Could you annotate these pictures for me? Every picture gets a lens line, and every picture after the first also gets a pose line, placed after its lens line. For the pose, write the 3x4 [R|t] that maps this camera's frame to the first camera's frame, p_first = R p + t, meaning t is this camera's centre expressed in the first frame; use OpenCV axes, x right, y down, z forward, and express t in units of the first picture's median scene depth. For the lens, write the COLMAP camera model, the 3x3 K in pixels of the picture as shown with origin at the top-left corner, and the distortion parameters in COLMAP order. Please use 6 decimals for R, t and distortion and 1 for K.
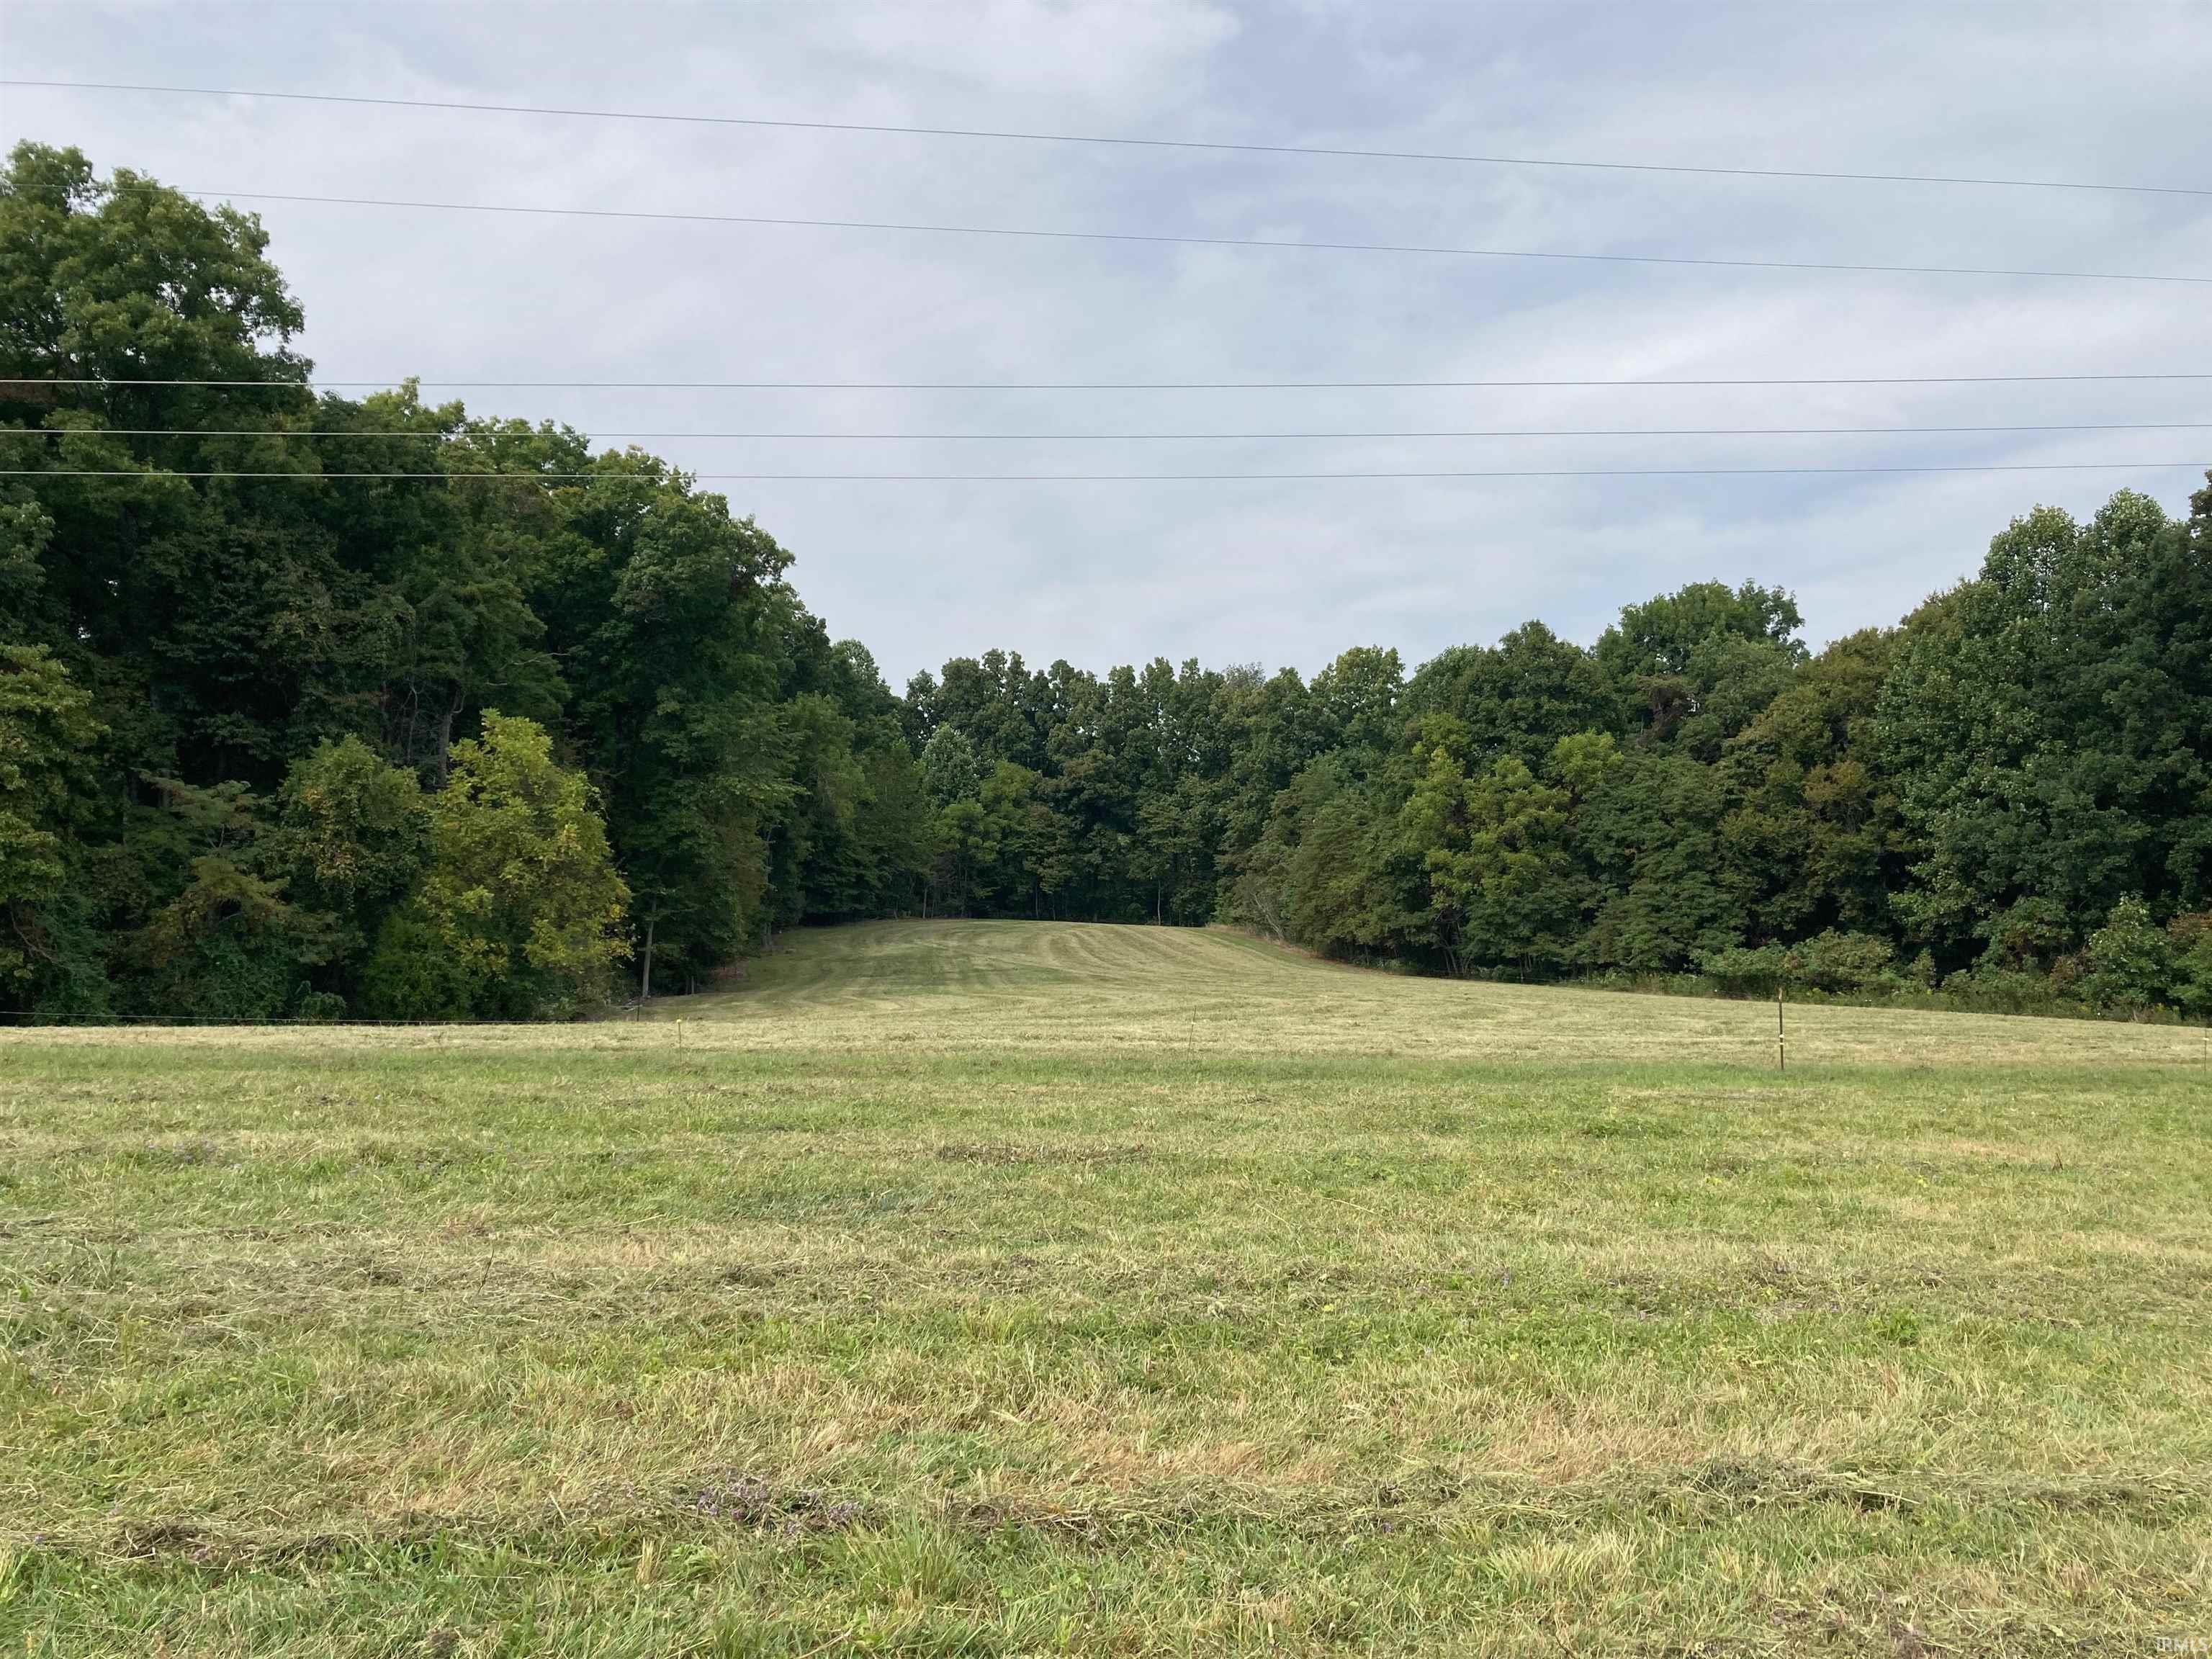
lens RADIAL K [[1719.0, 0, 1097.5], [0, 1719.0, 836.6], [0, 0, 1]] dist [-0.009893, -0.007540]
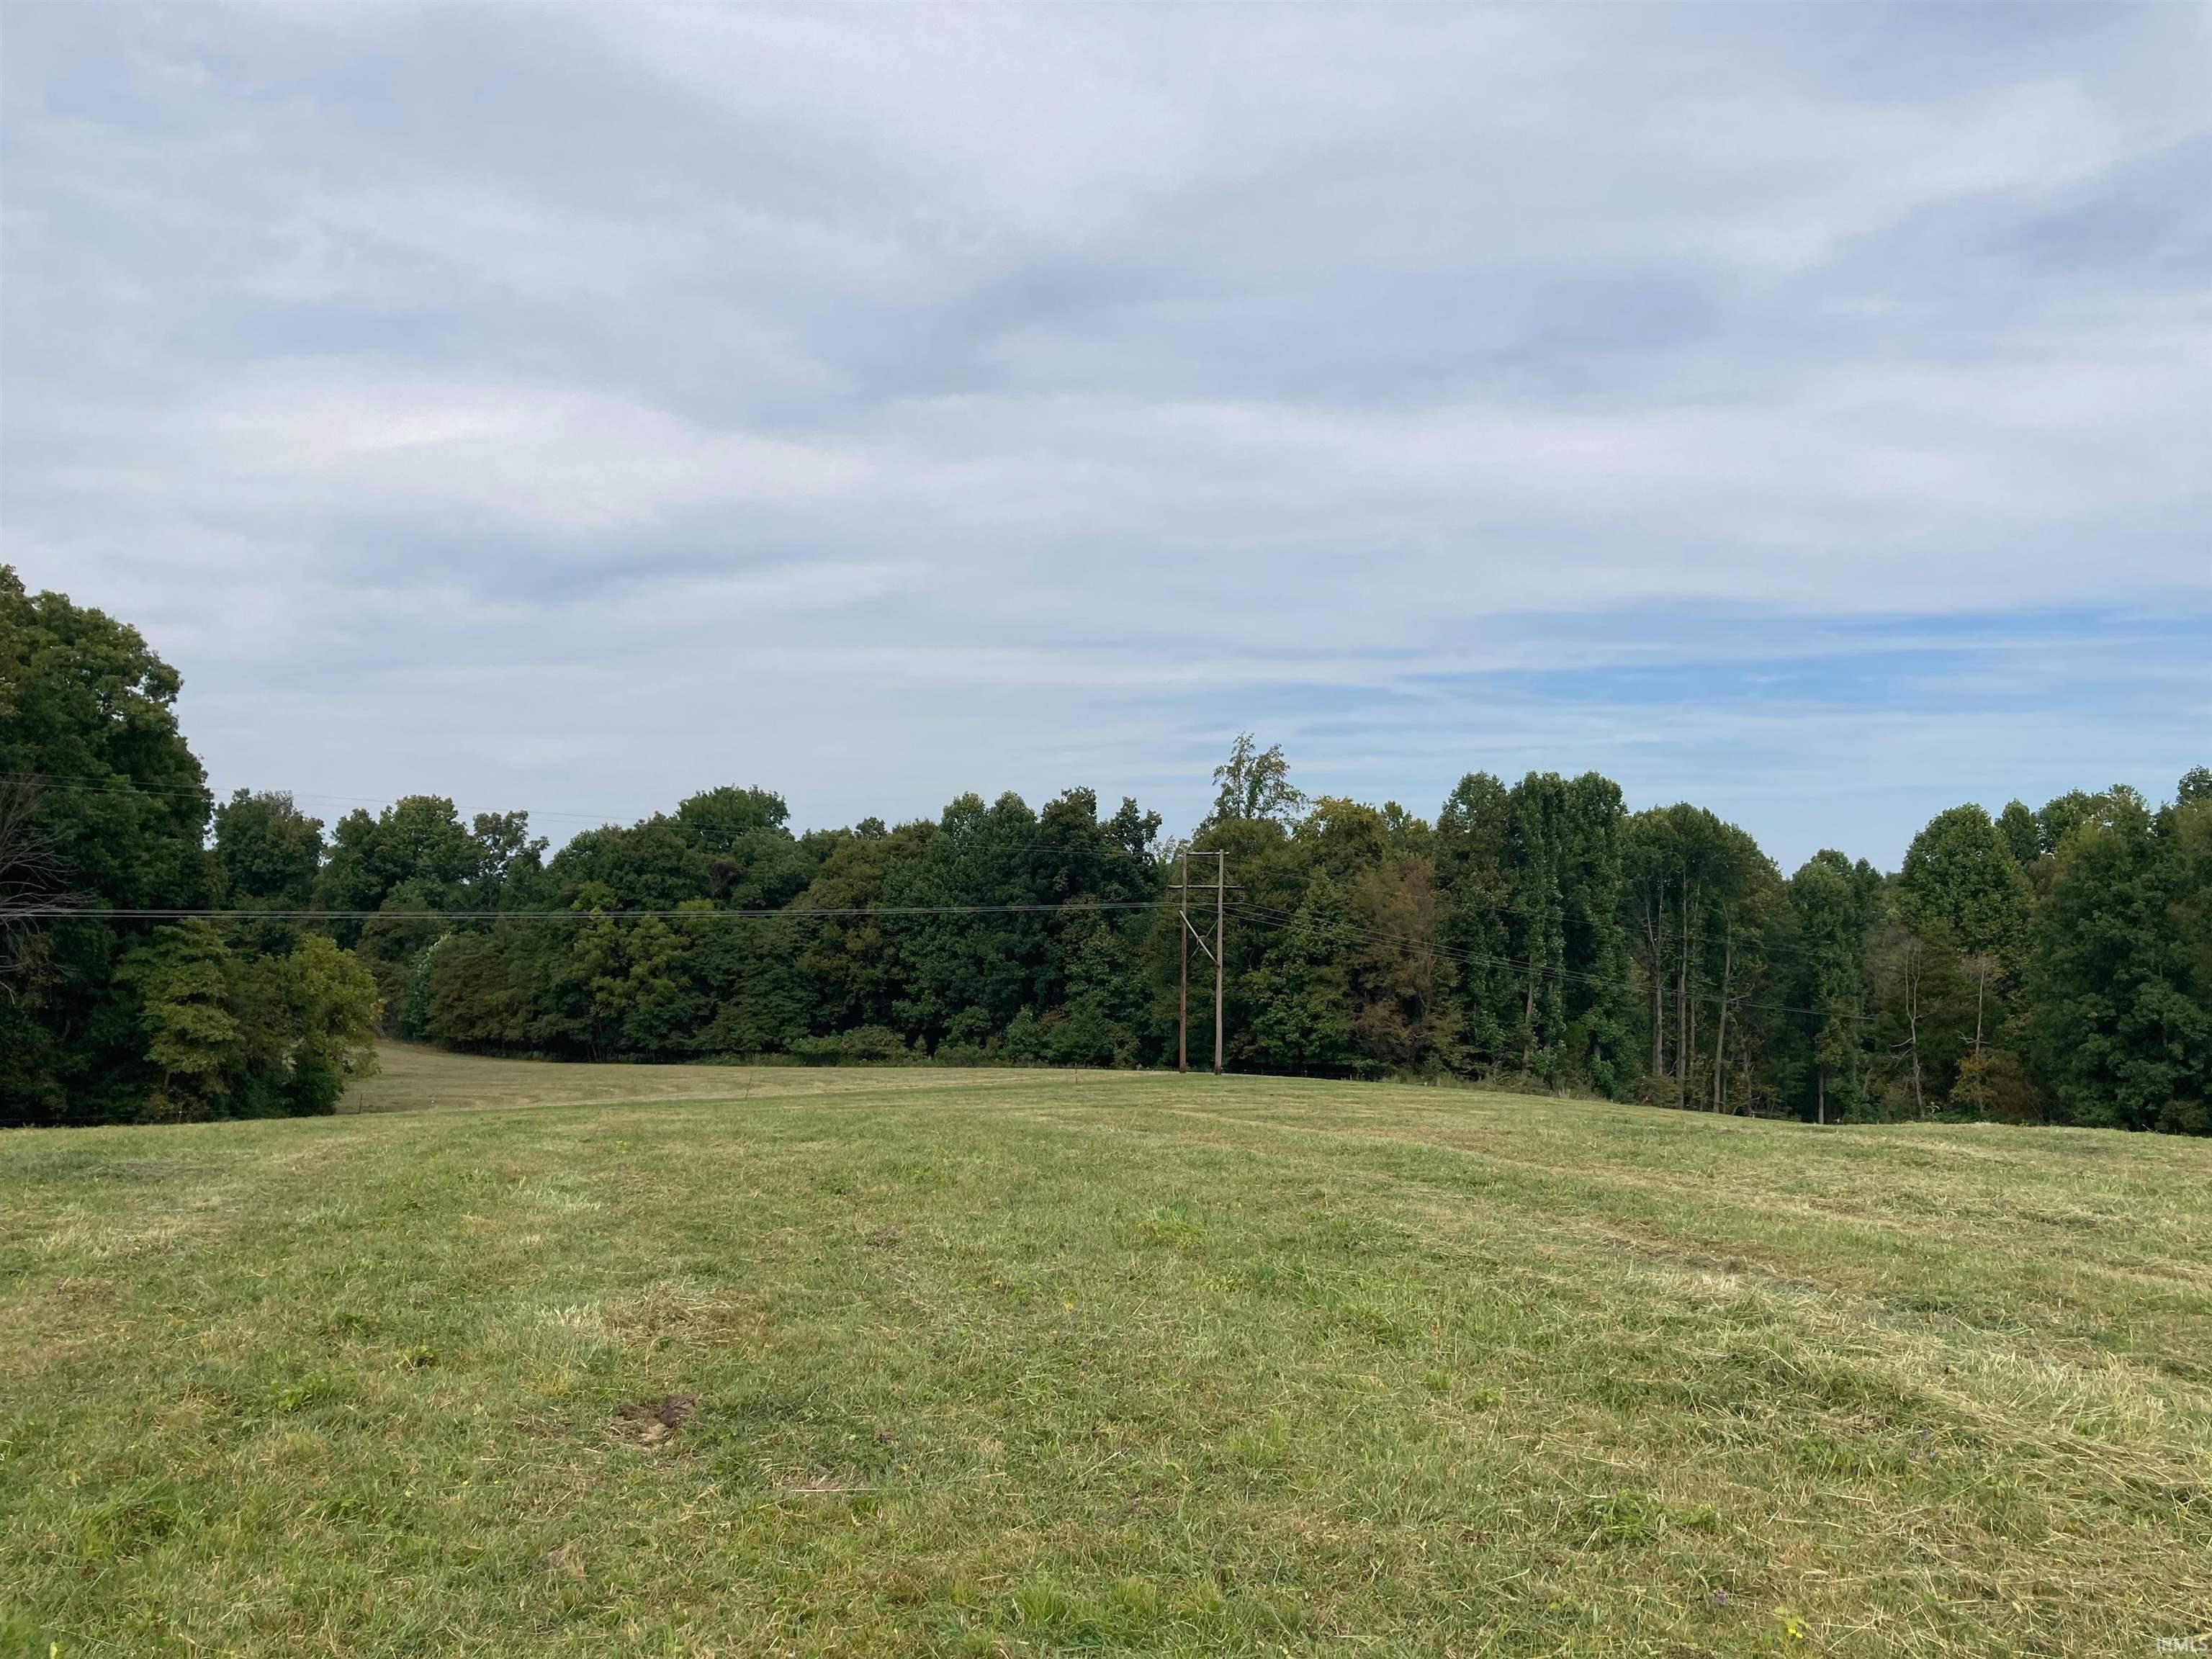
lens RADIAL K [[1719.0, 0, 1097.5], [0, 1719.0, 836.6], [0, 0, 1]] dist [-0.009893, -0.007540]
pose [[0.763895, 0.024509, 0.644875, -0.488721], [-0.003988, 0.999439, -0.033262, -0.074328], [-0.645328, 0.022837, 0.763564, -0.465986]]
